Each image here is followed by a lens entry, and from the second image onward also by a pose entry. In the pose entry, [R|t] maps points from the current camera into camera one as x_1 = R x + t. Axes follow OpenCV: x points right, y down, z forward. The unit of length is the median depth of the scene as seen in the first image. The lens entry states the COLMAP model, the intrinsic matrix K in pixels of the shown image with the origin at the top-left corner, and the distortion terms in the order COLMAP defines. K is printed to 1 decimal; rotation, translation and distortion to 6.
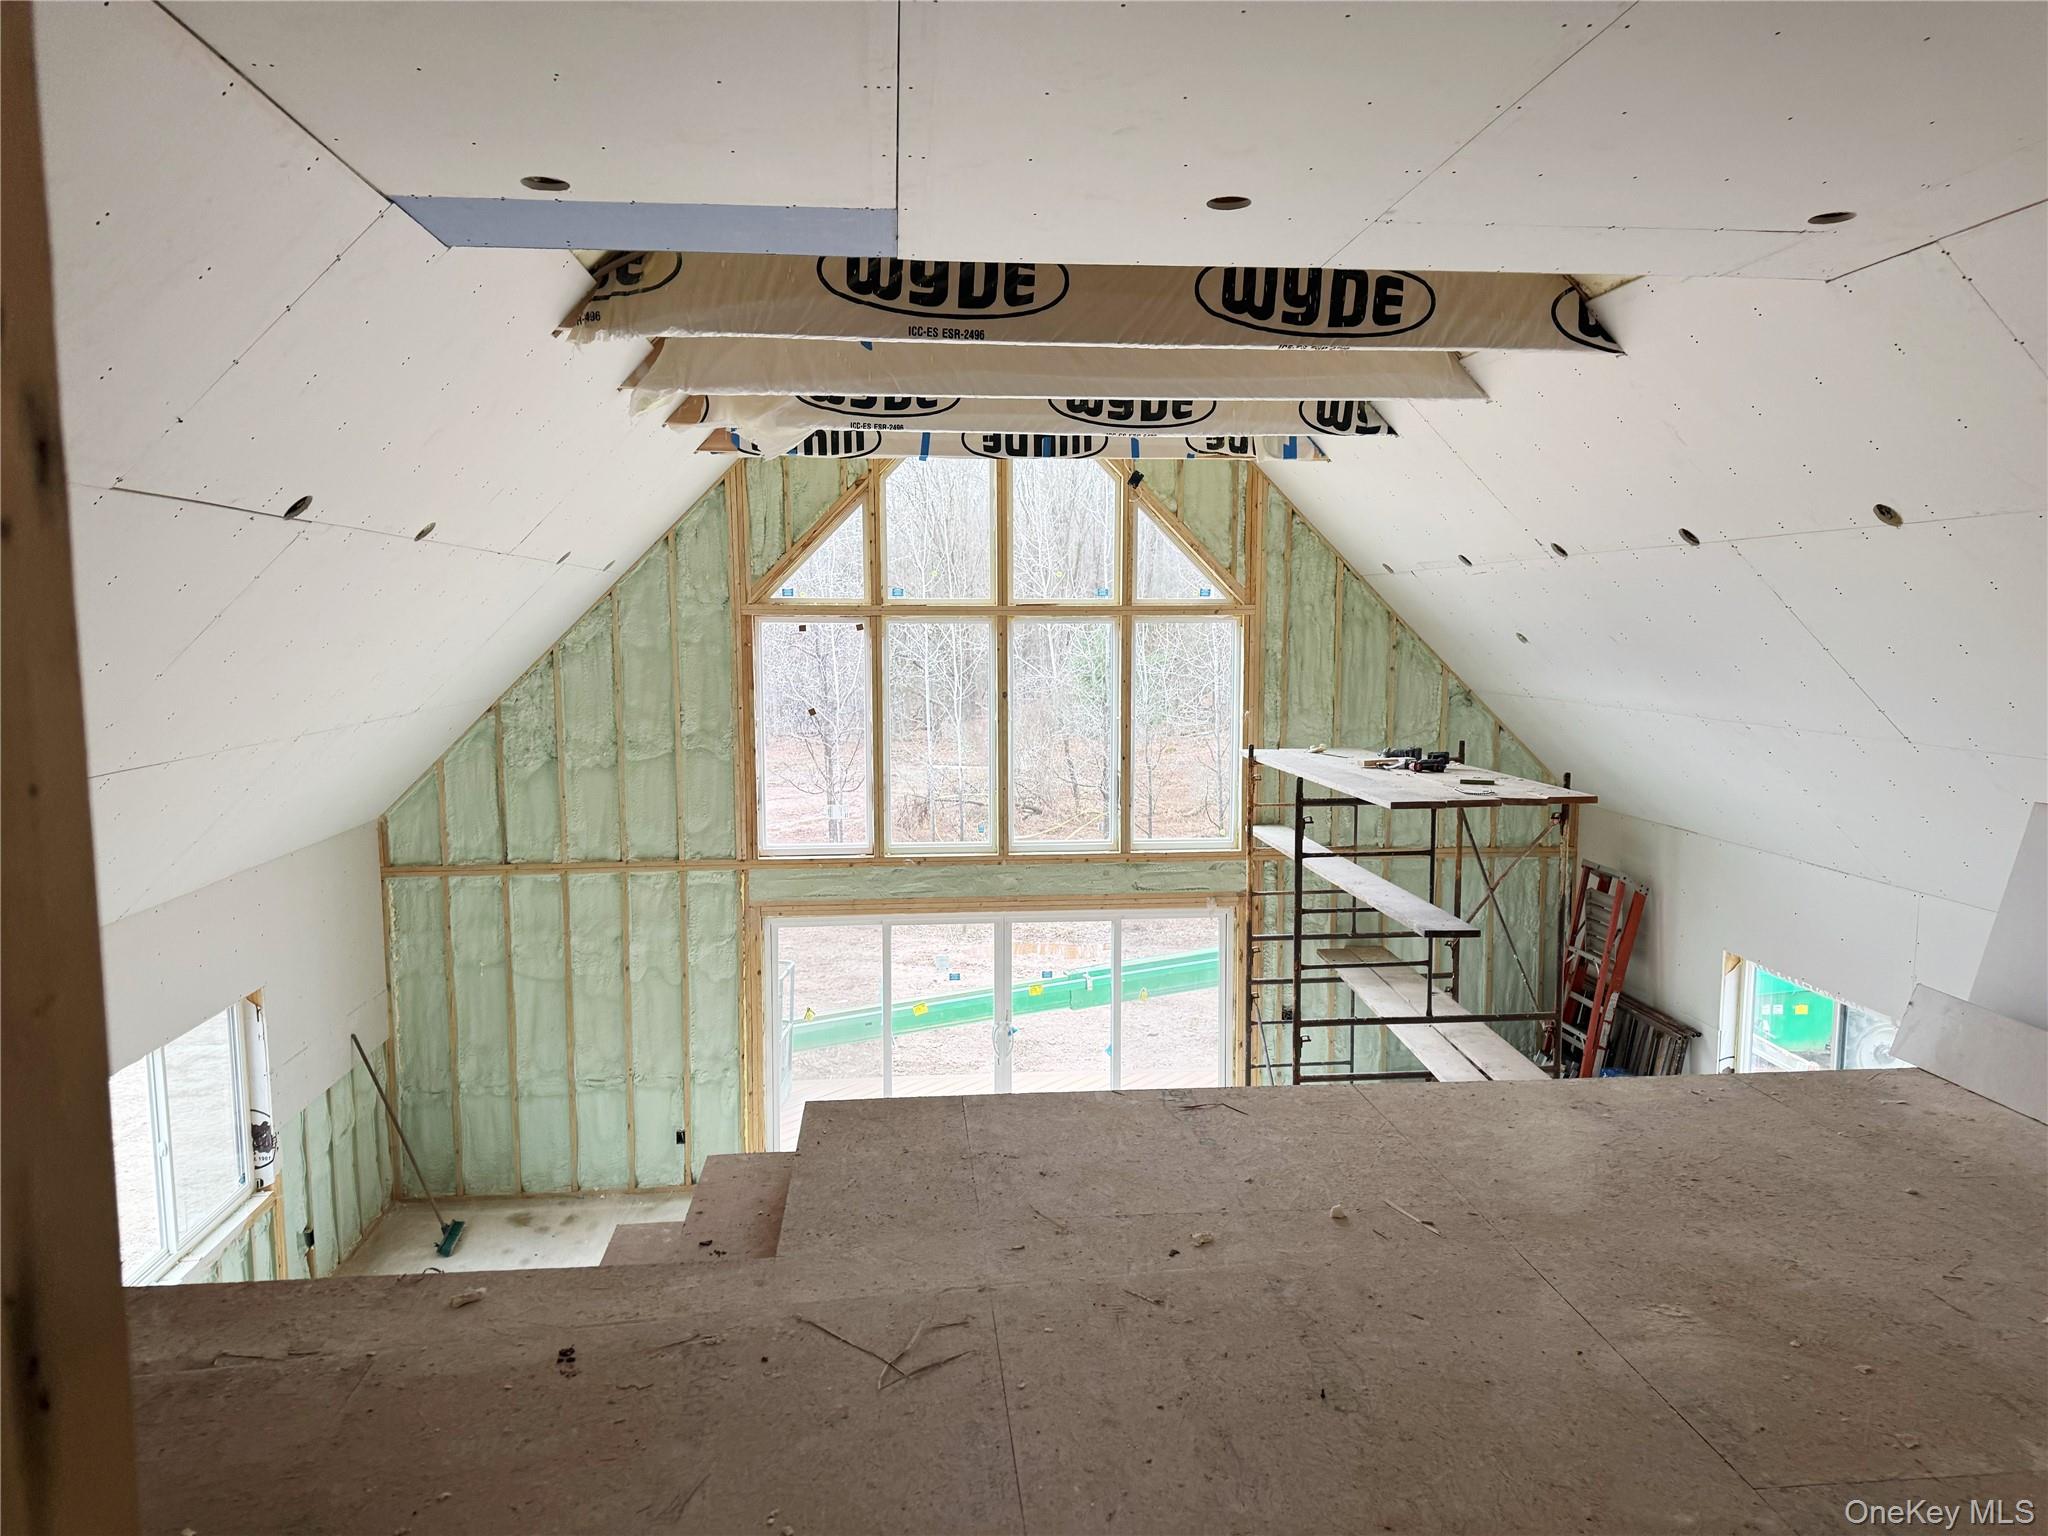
lens RADIAL K [[1430.4, 0, 1026.3], [0, 1430.4, 781.4], [0, 0, 1]] dist [0.139569, -0.181660]
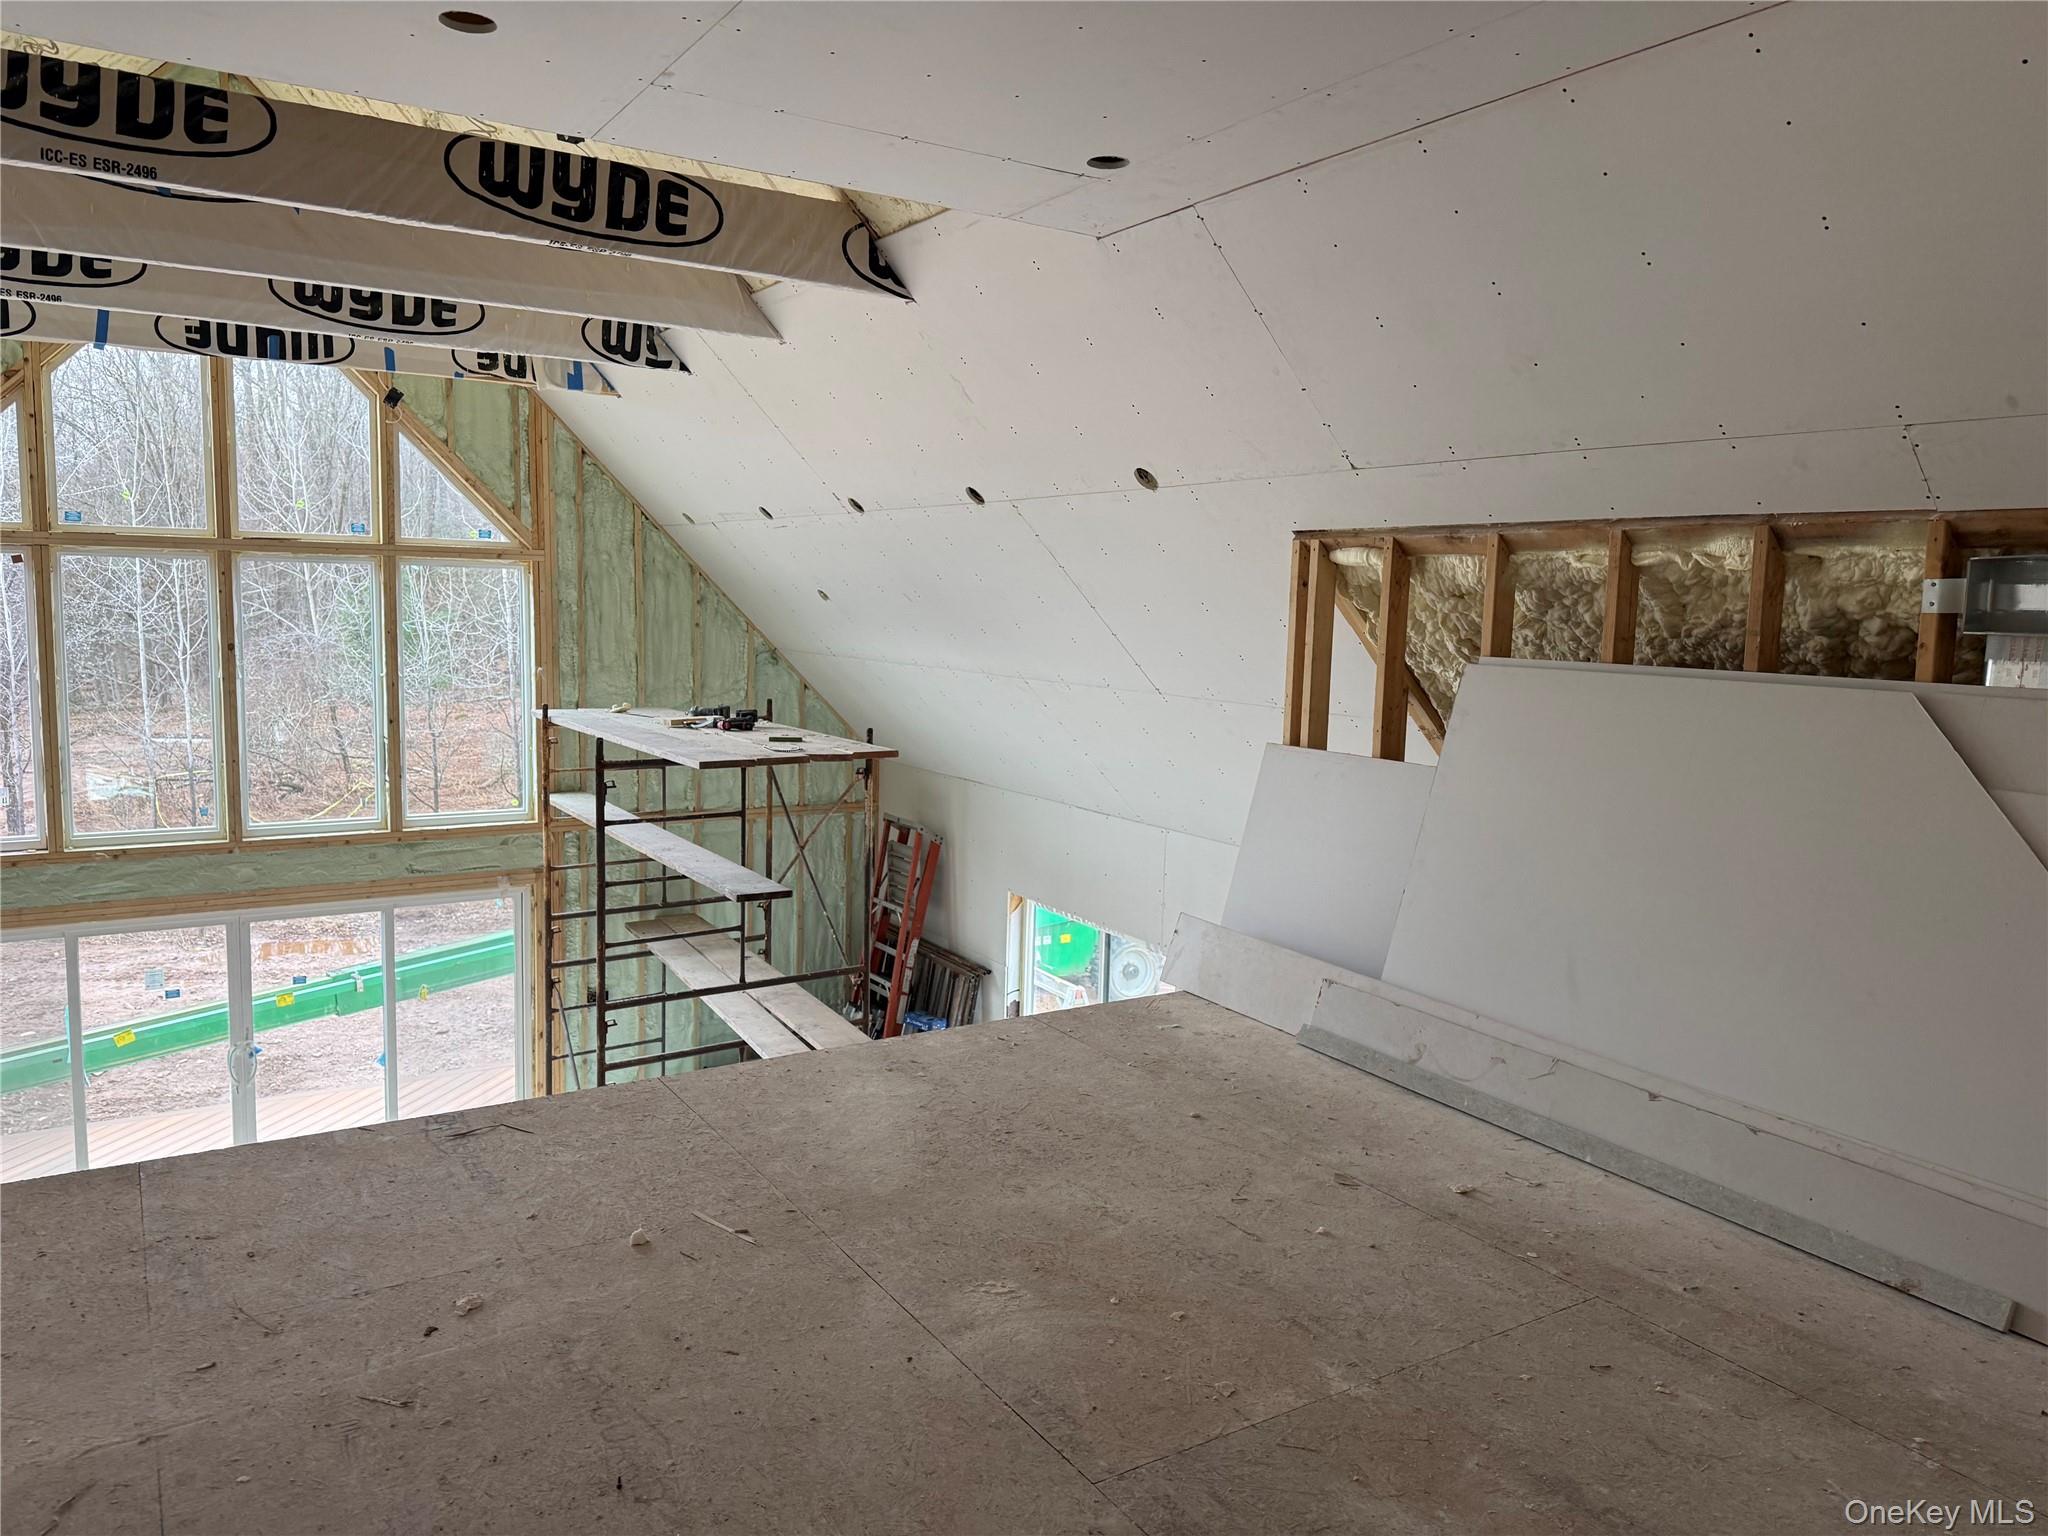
lens RADIAL K [[1439.6, 0, 1041.5], [0, 1439.6, 754.4], [0, 0, 1]] dist [0.044883, -0.064732]
pose [[0.887111, -0.026821, 0.460776, 0.013205], [0.024135, 0.999640, 0.011721, 0.002905], [-0.460925, 0.000723, 0.887439, 0.045834]]
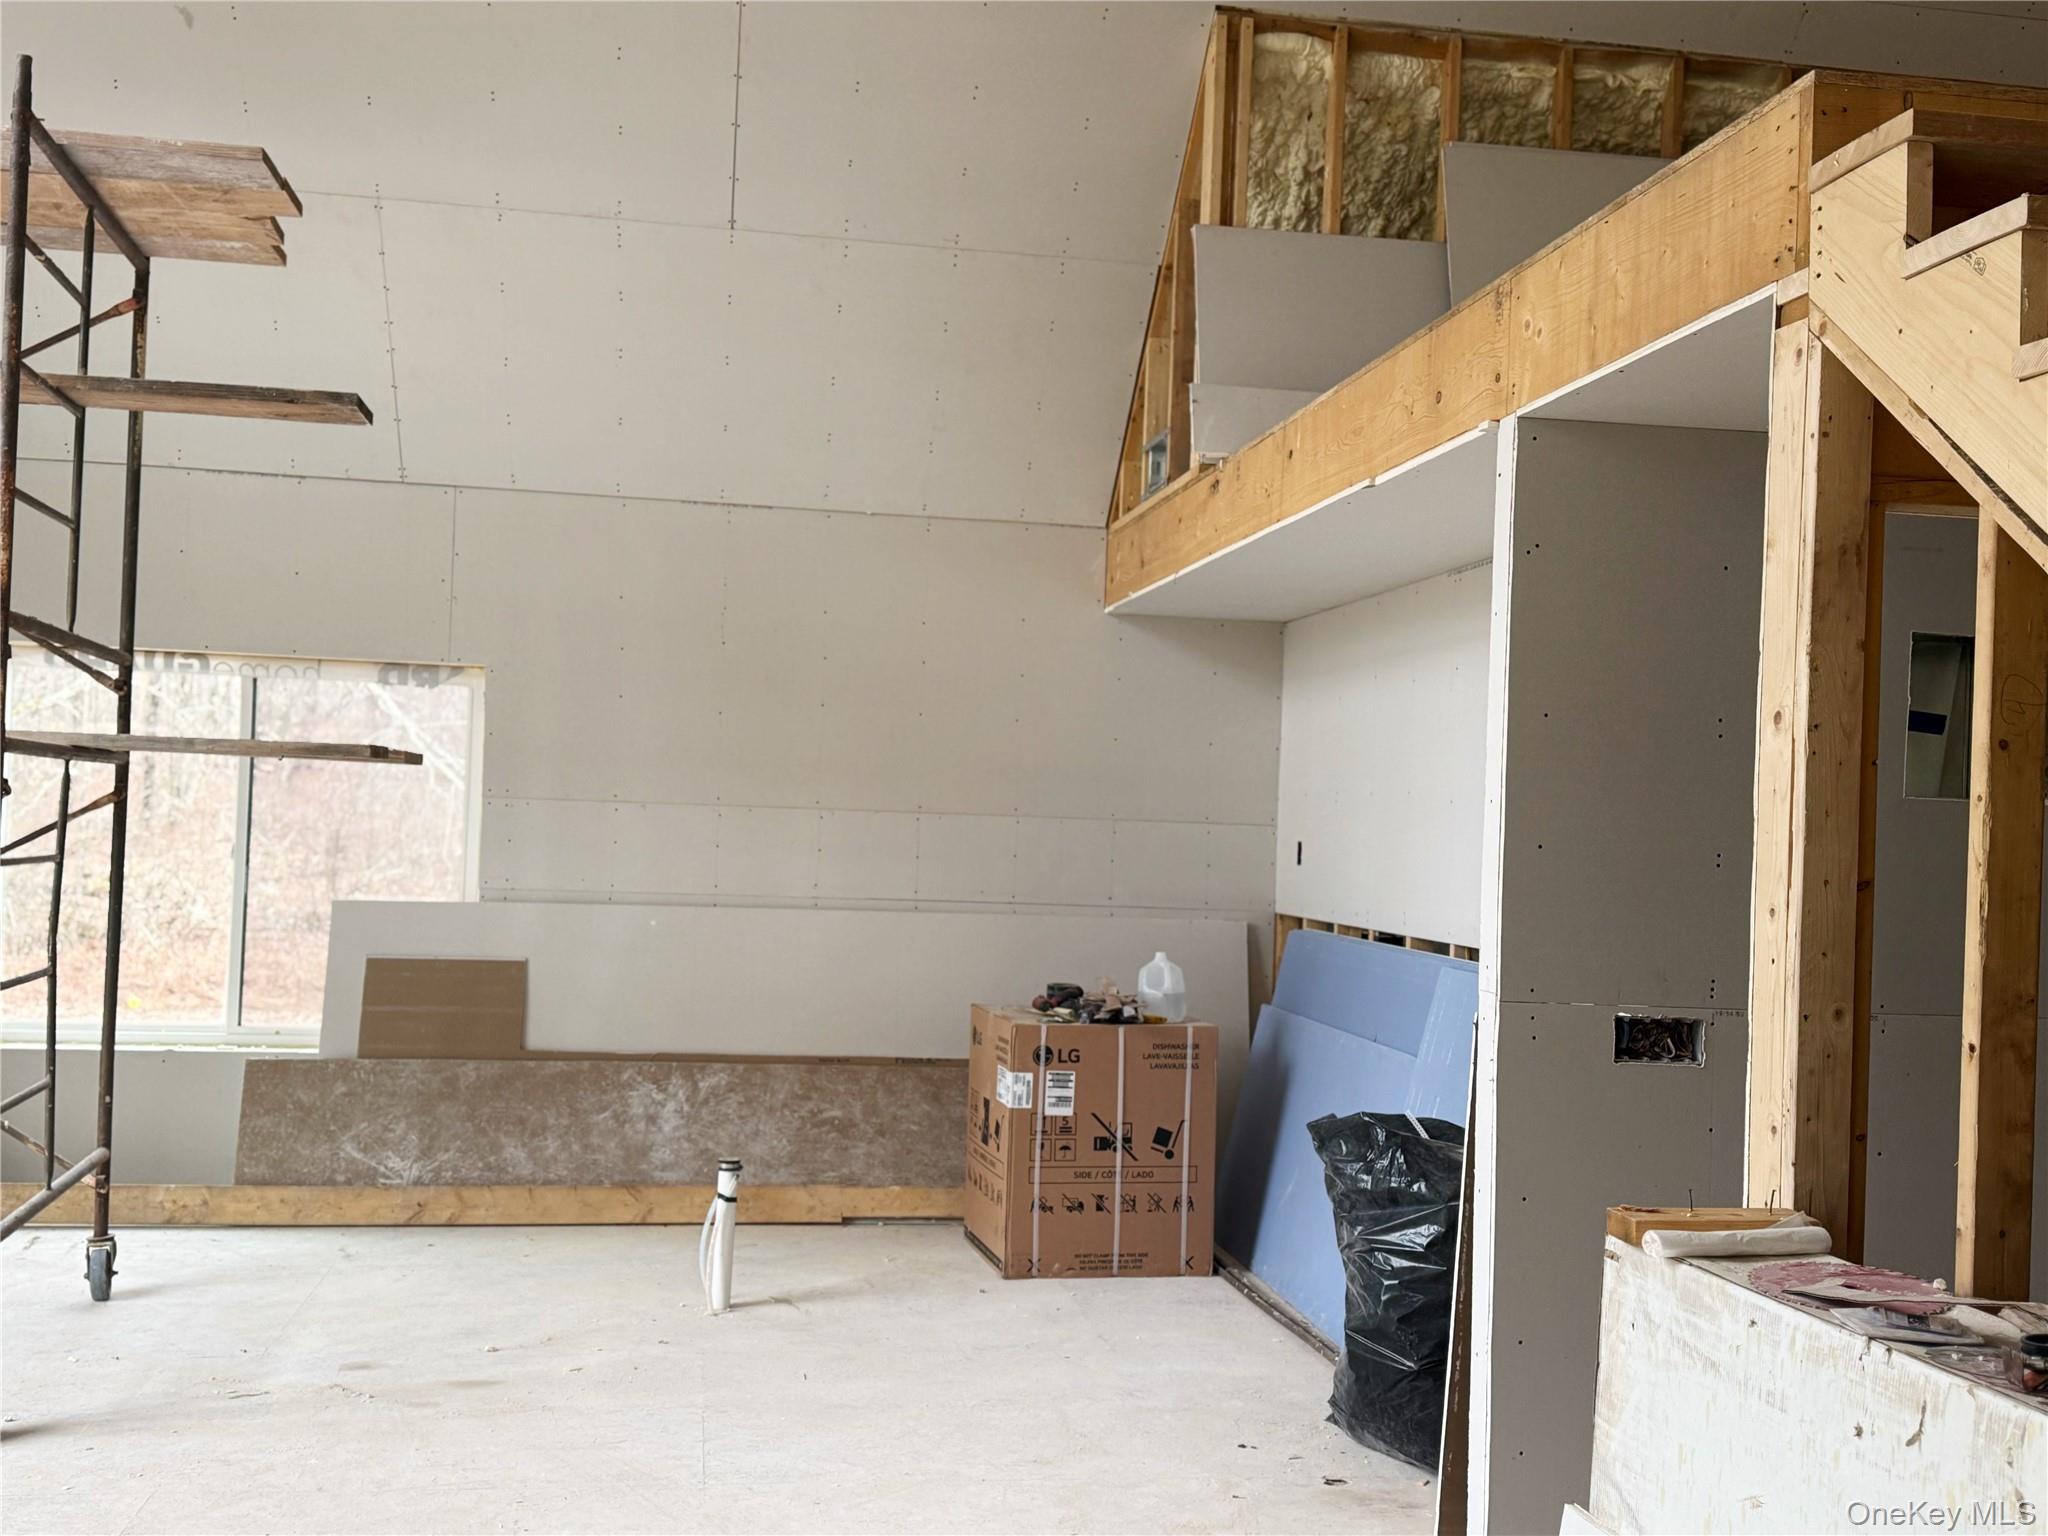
lens RADIAL K [[2115.1, 0, 1015.6], [0, 2115.1, 781.8], [0, 0, 1]] dist [0.147569, -0.230542]
pose [[-0.053984, 0.023158, 0.998273, -0.376412], [0.076851, 0.996862, -0.018969, 0.196238], [-0.995580, 0.075695, -0.055594, 0.561864]]
